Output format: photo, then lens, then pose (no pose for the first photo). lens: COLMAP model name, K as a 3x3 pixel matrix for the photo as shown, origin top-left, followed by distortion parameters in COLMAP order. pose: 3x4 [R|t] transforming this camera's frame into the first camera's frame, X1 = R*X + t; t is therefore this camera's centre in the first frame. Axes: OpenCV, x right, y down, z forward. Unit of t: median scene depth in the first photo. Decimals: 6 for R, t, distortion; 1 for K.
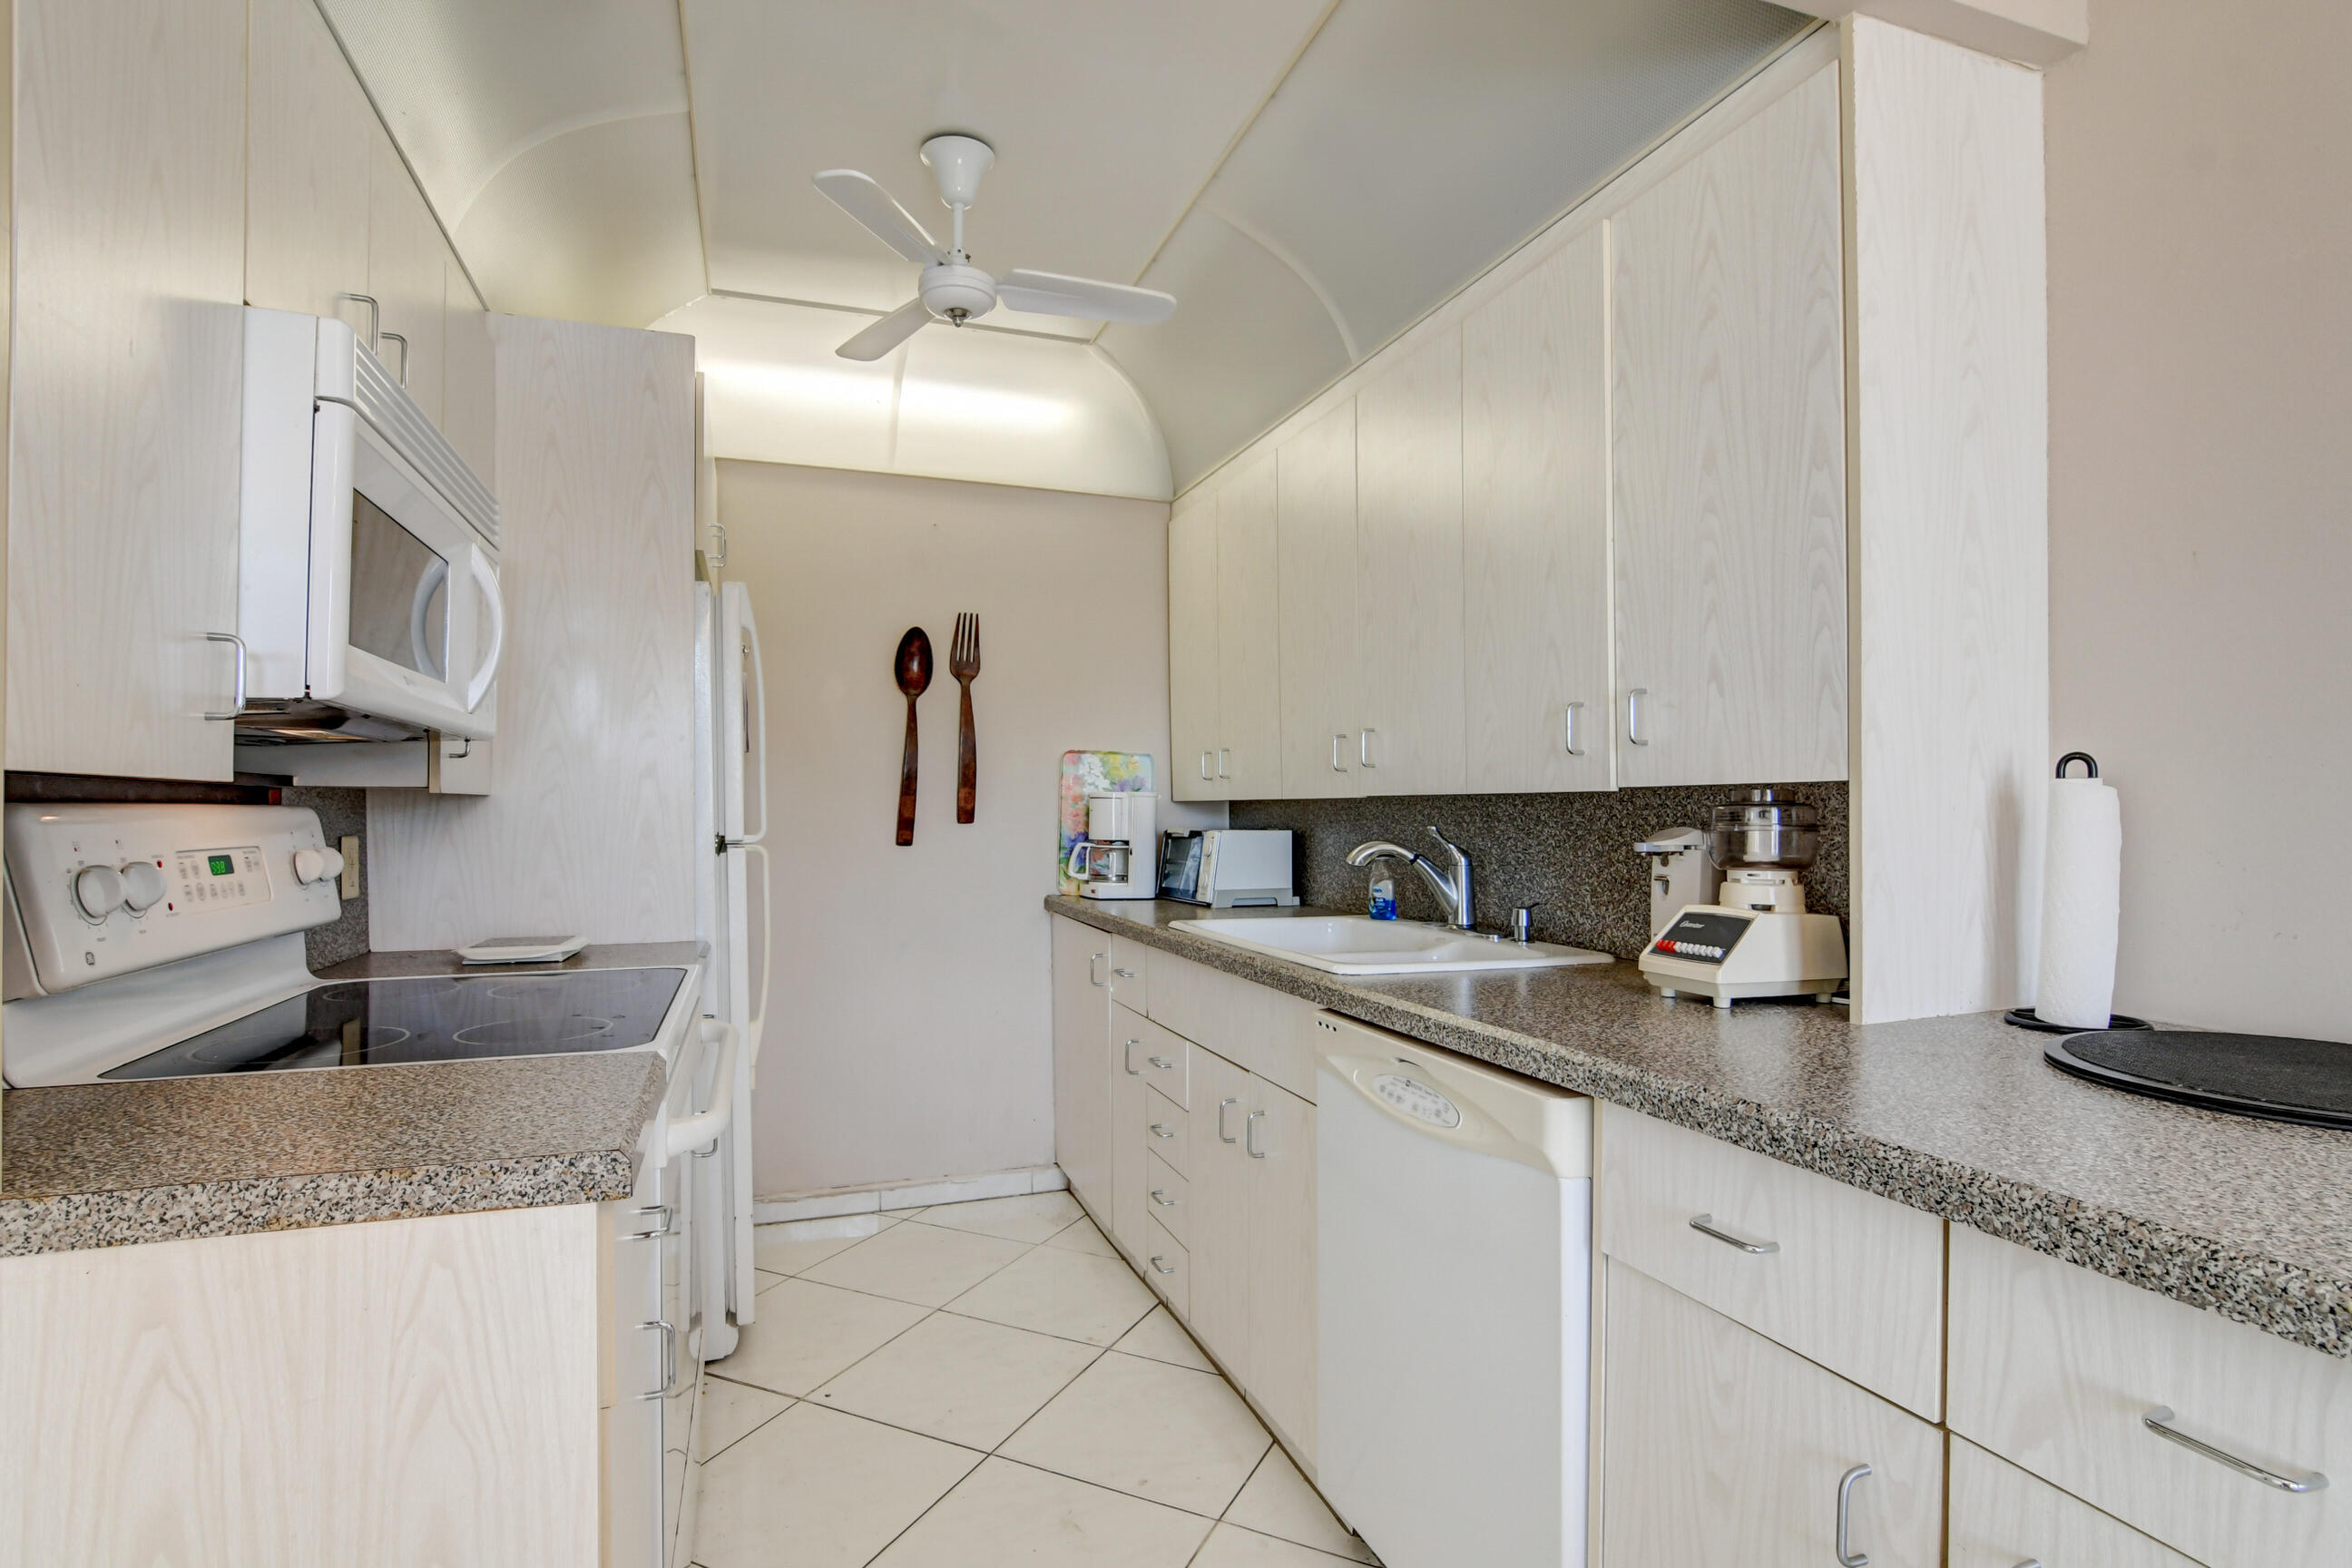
lens RADIAL K [[1152.0, 0, 1163.3], [0, 1152.0, 803.6], [0, 0, 1]] dist [-0.028869, 0.011015]
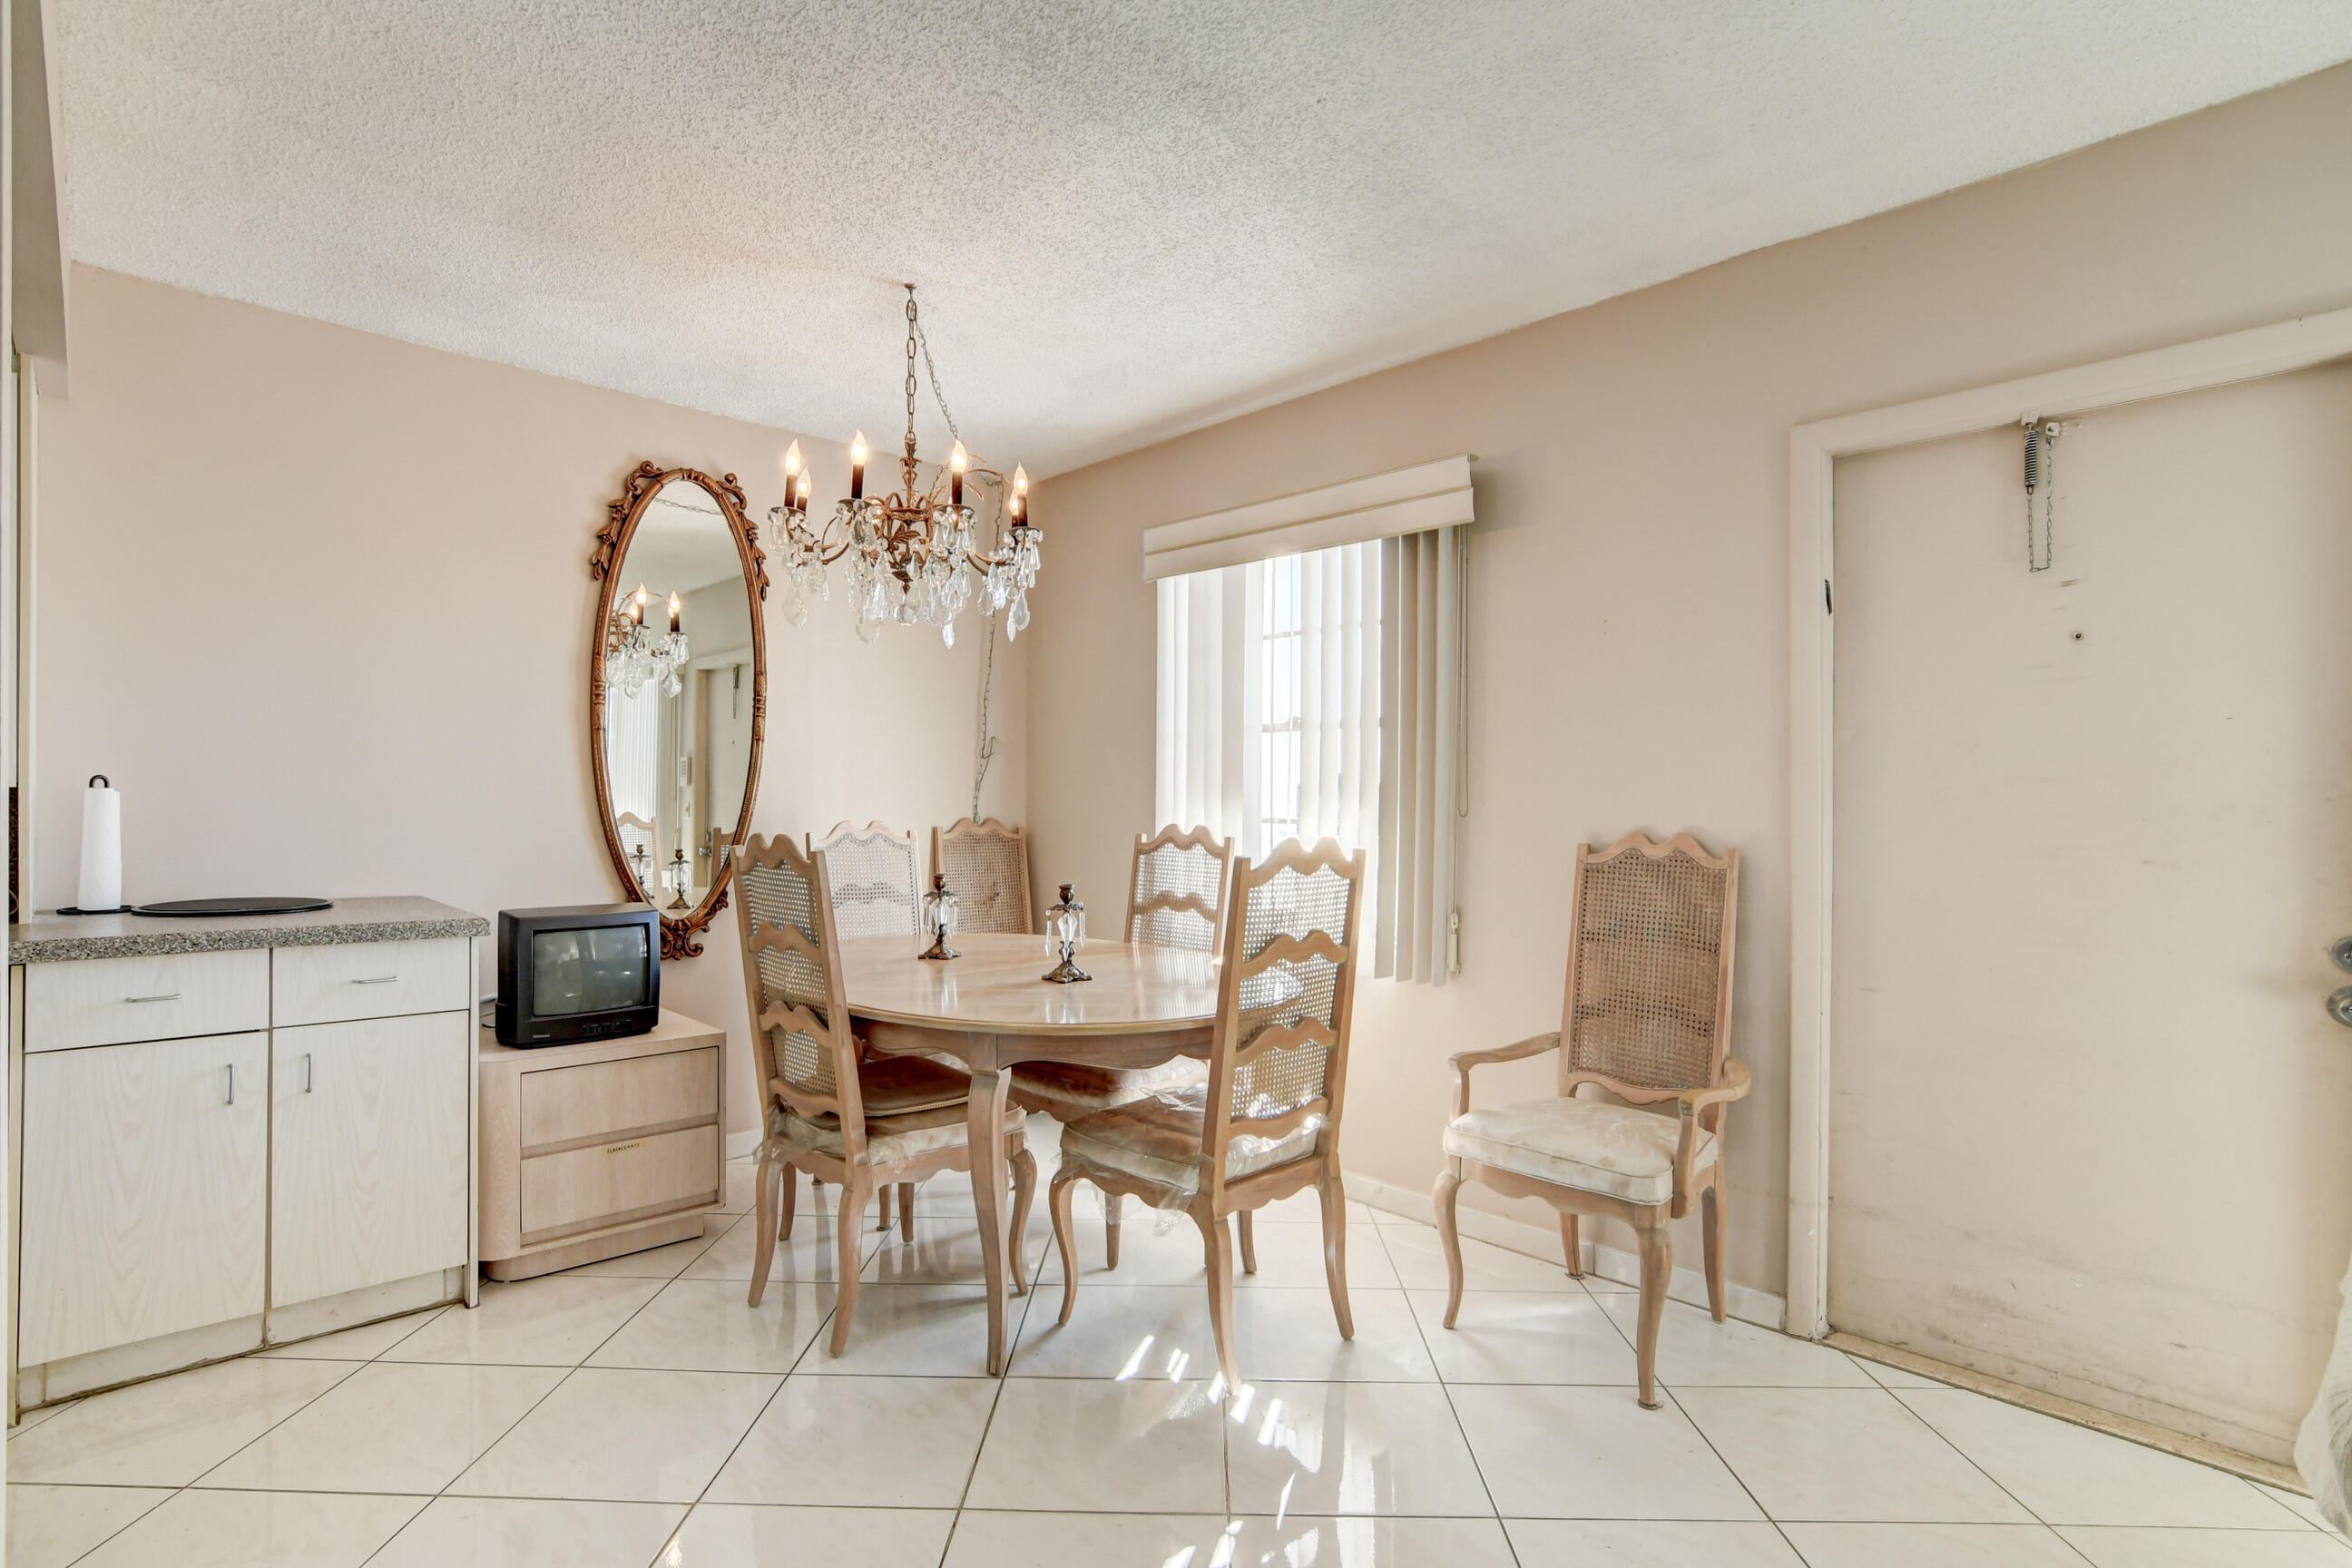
lens RADIAL K [[1149.9, 0, 1171.8], [0, 1149.9, 802.9], [0, 0, 1]] dist [-0.028436, 0.010054]
pose [[-0.406630, -0.000780, 0.913592, -1.042744], [-0.007717, 0.999967, -0.002581, -0.003159], [-0.913560, -0.008099, -0.406623, 0.046993]]
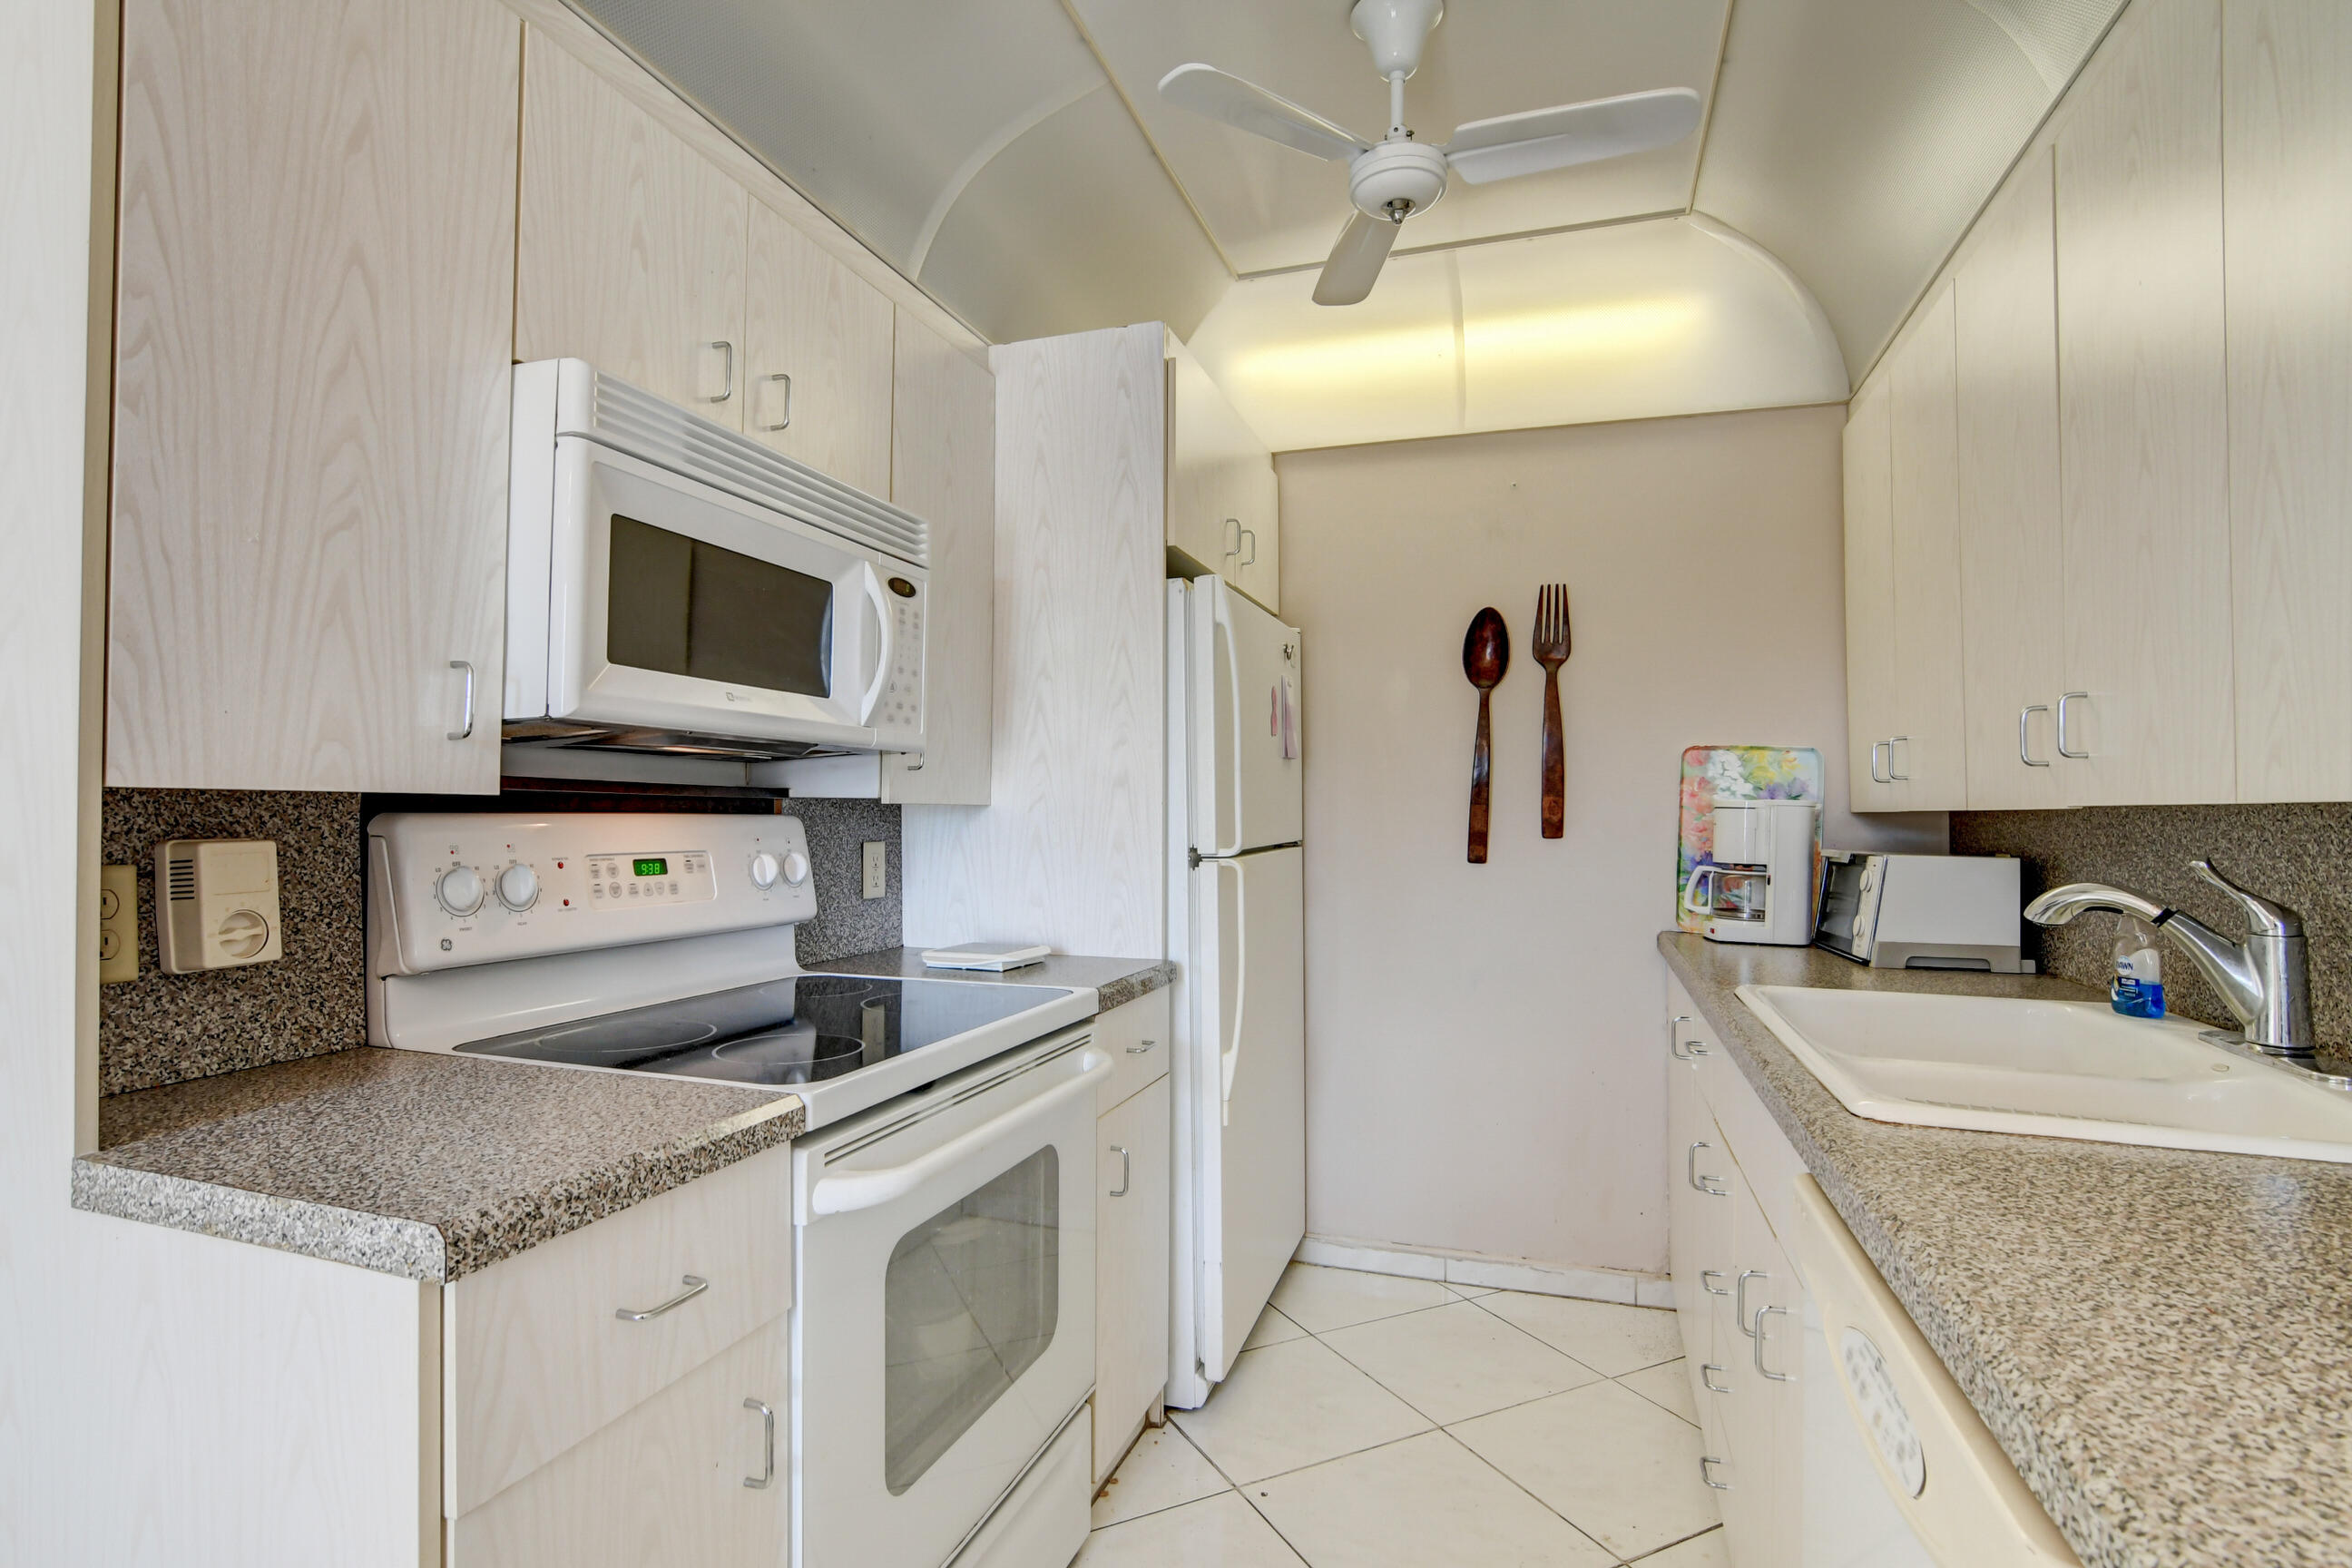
lens RADIAL K [[1152.0, 0, 1163.3], [0, 1152.0, 803.6], [0, 0, 1]] dist [-0.028869, 0.011015]
pose [[0.780471, -0.000704, -0.625192, 0.191452], [-0.003432, 0.999979, -0.005410, -0.003573], [0.625183, 0.006368, 0.780452, 0.269513]]
